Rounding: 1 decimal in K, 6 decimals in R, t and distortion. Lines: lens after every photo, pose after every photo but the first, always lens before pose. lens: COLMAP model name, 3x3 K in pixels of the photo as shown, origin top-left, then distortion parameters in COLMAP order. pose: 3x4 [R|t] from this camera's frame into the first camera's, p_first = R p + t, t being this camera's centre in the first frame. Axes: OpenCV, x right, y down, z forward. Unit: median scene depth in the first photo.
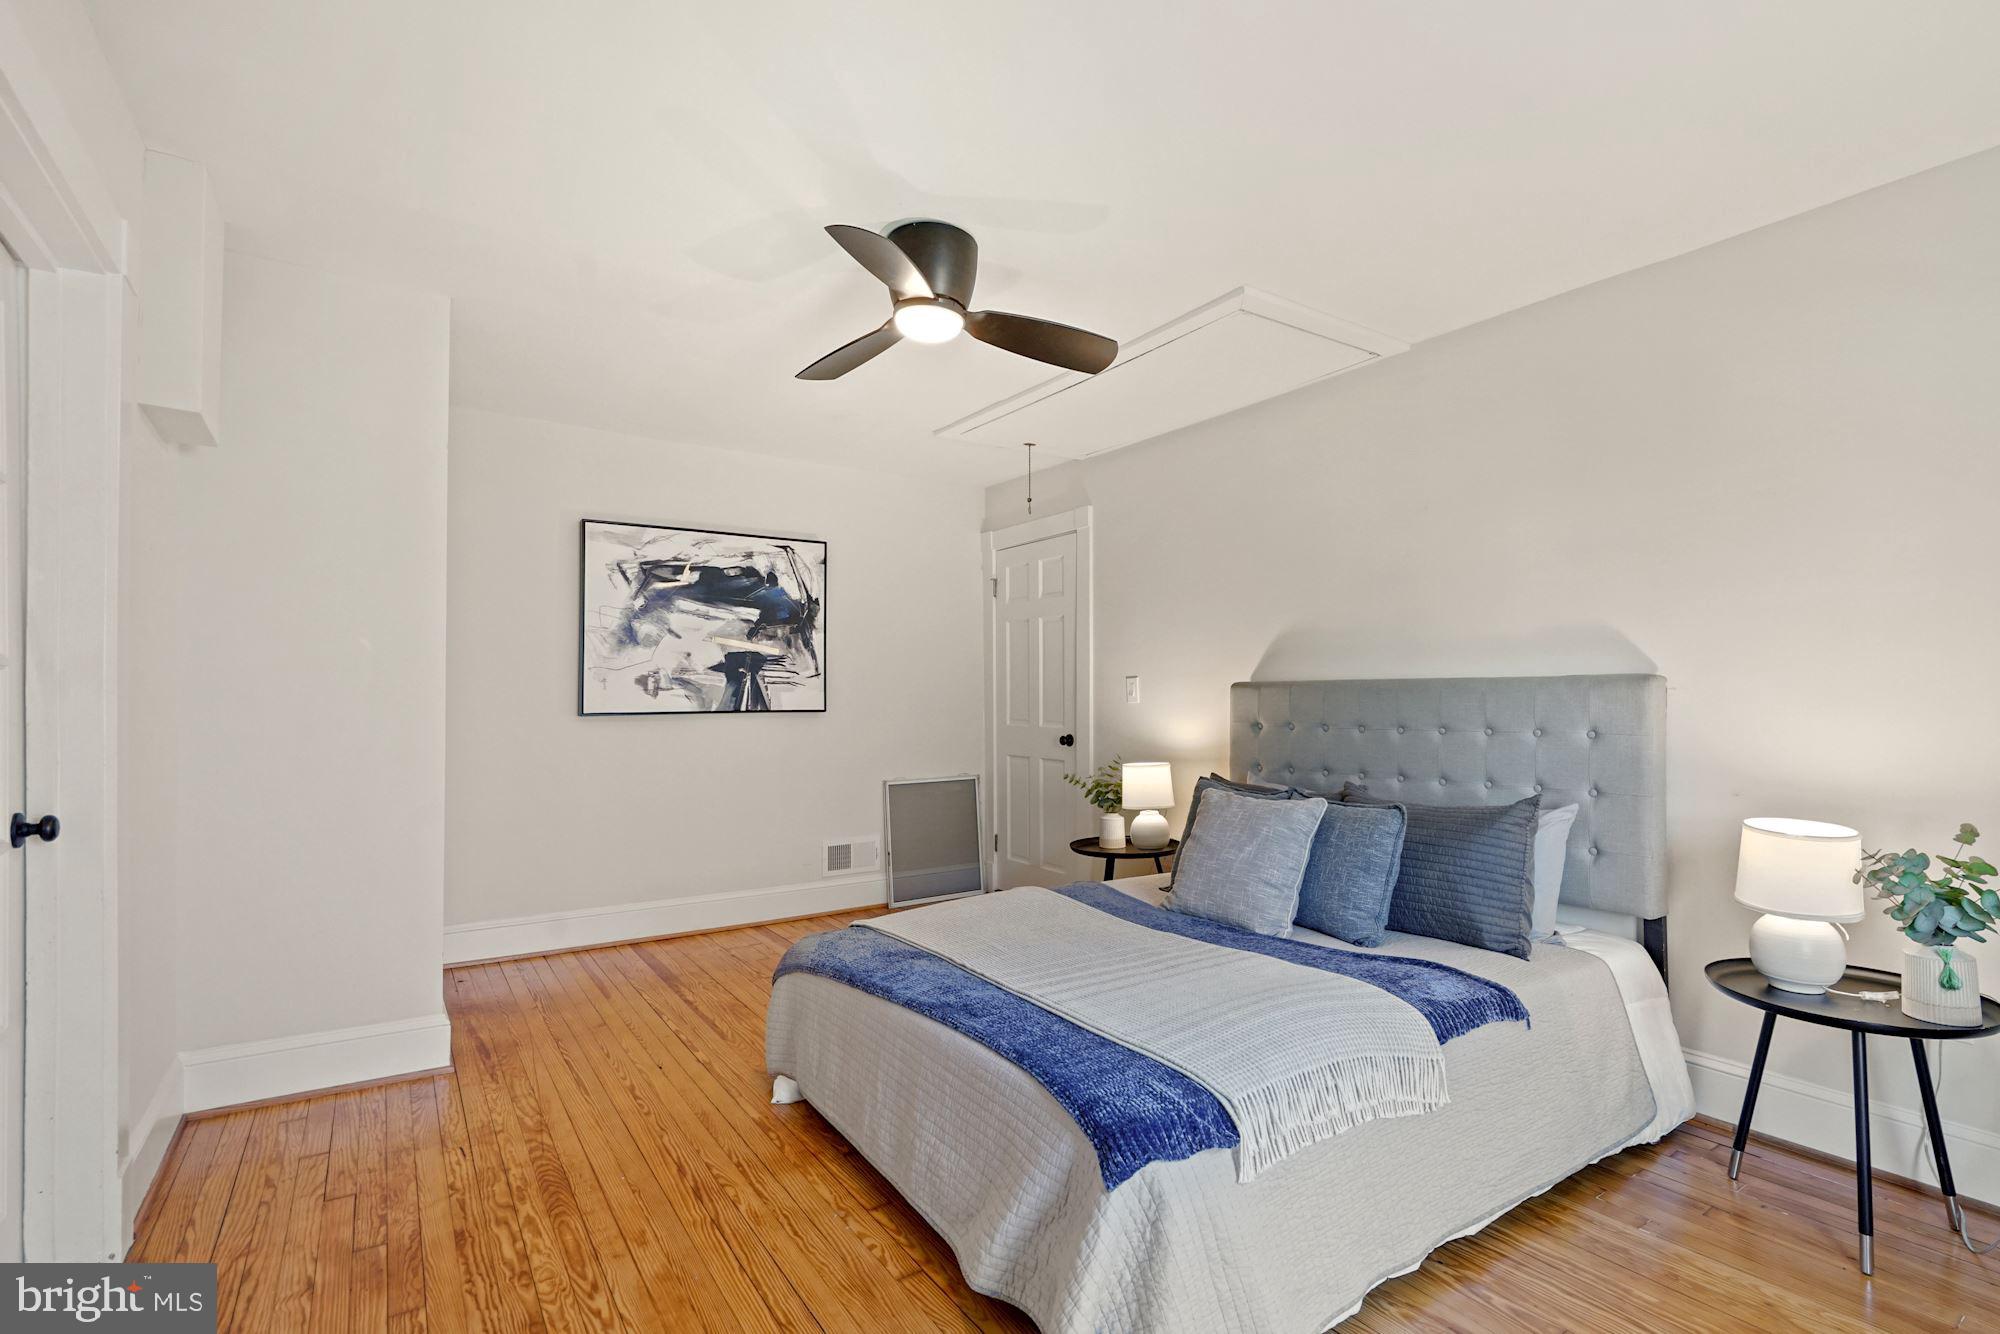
lens RADIAL K [[926.4, 0, 1004.8], [0, 926.4, 672.5], [0, 0, 1]] dist [0.000527, 0.000205]
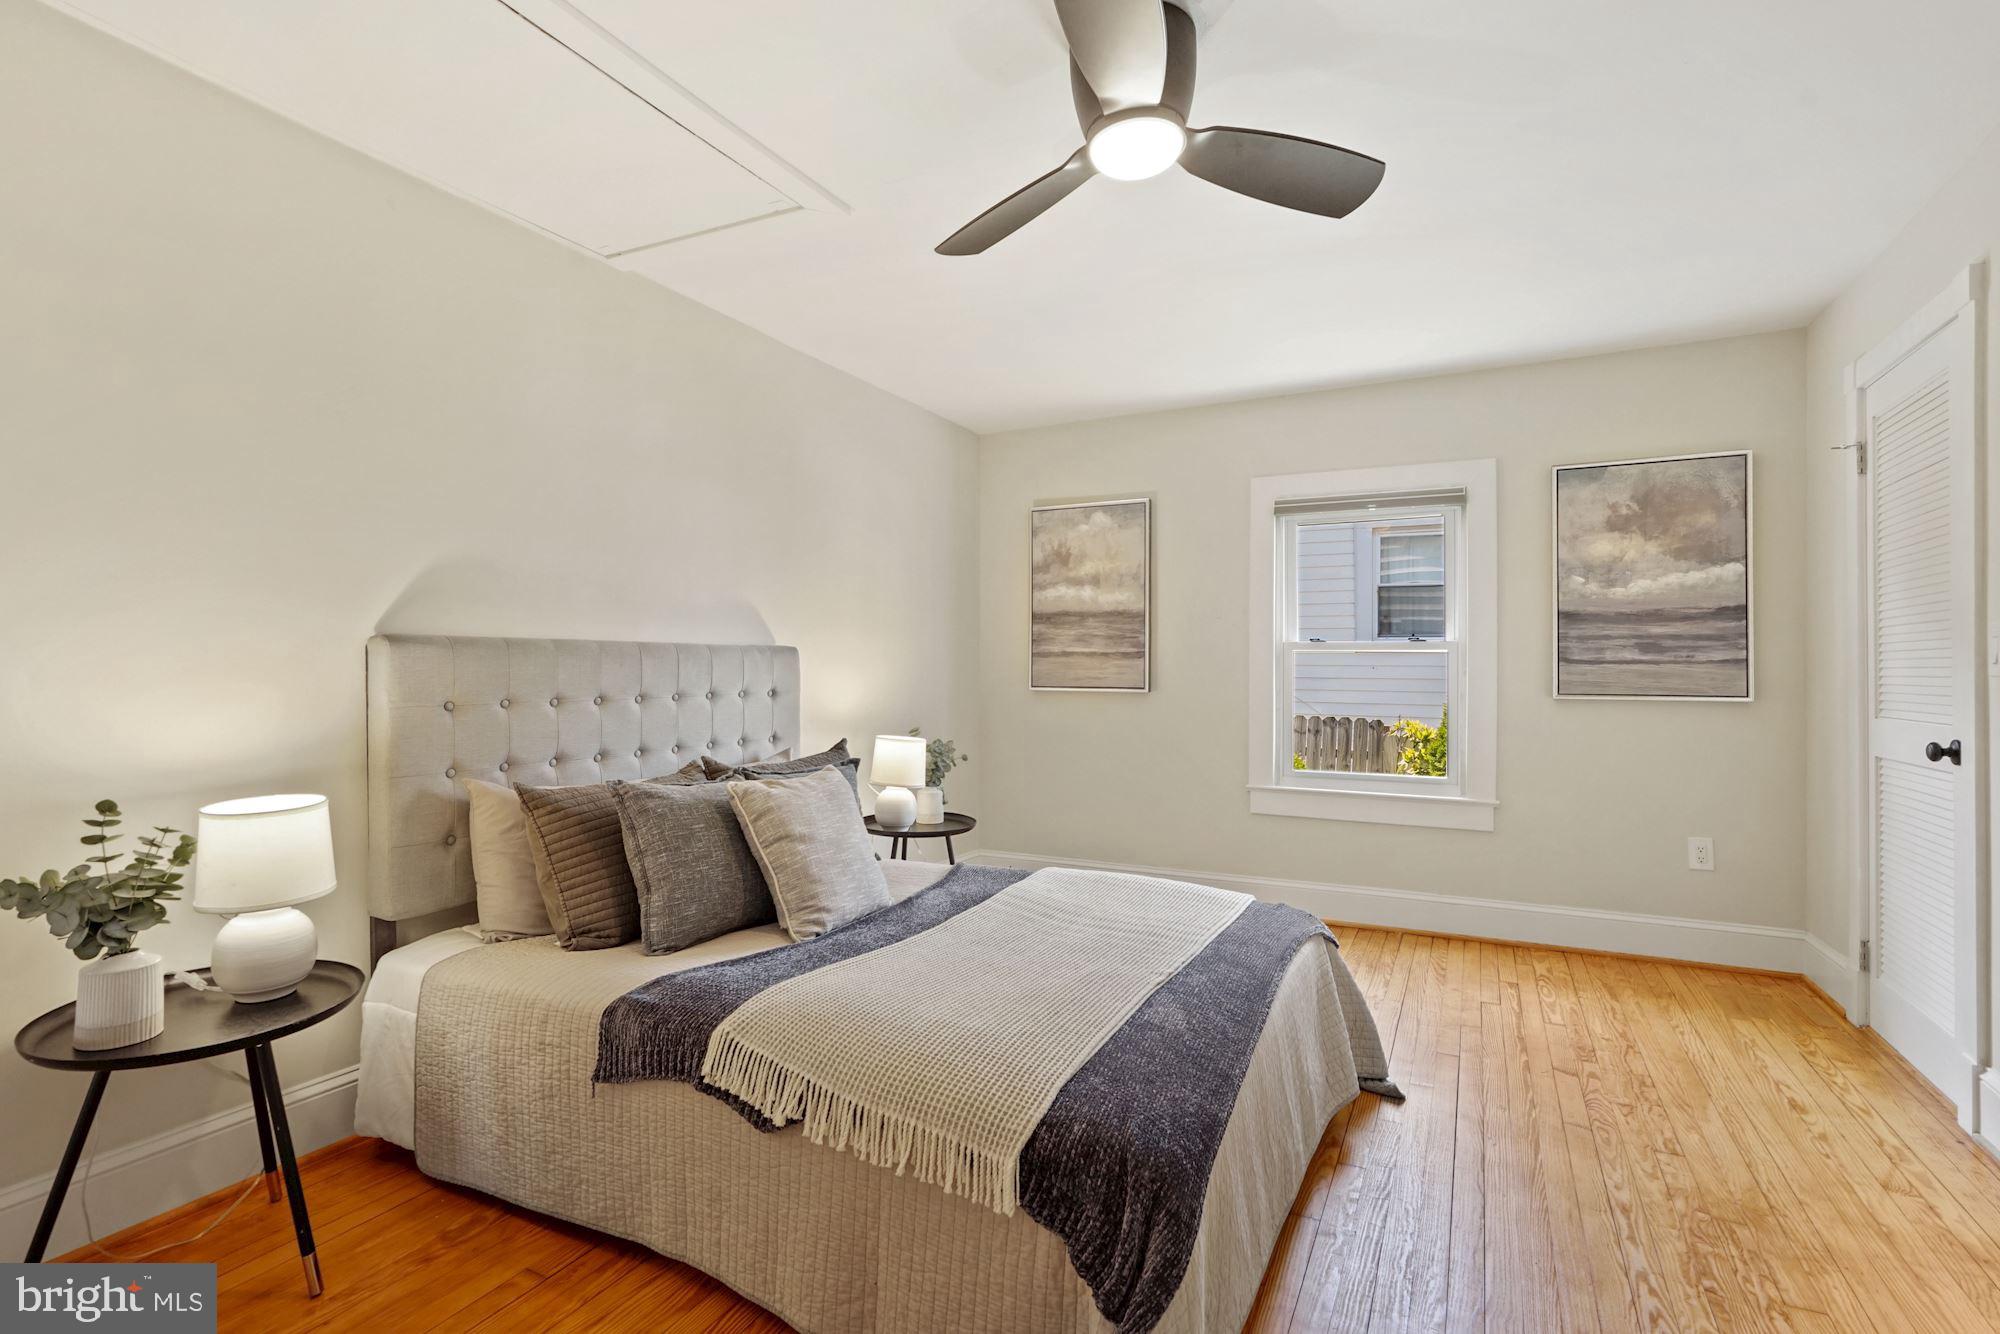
lens RADIAL K [[926.4, 0, 1004.8], [0, 926.4, 672.5], [0, 0, 1]] dist [0.000527, 0.000205]
pose [[-0.482706, 0.004723, 0.875770, -0.500526], [-0.018155, 0.999717, -0.015398, 0.039978], [-0.875594, -0.023332, -0.482483, 1.077222]]
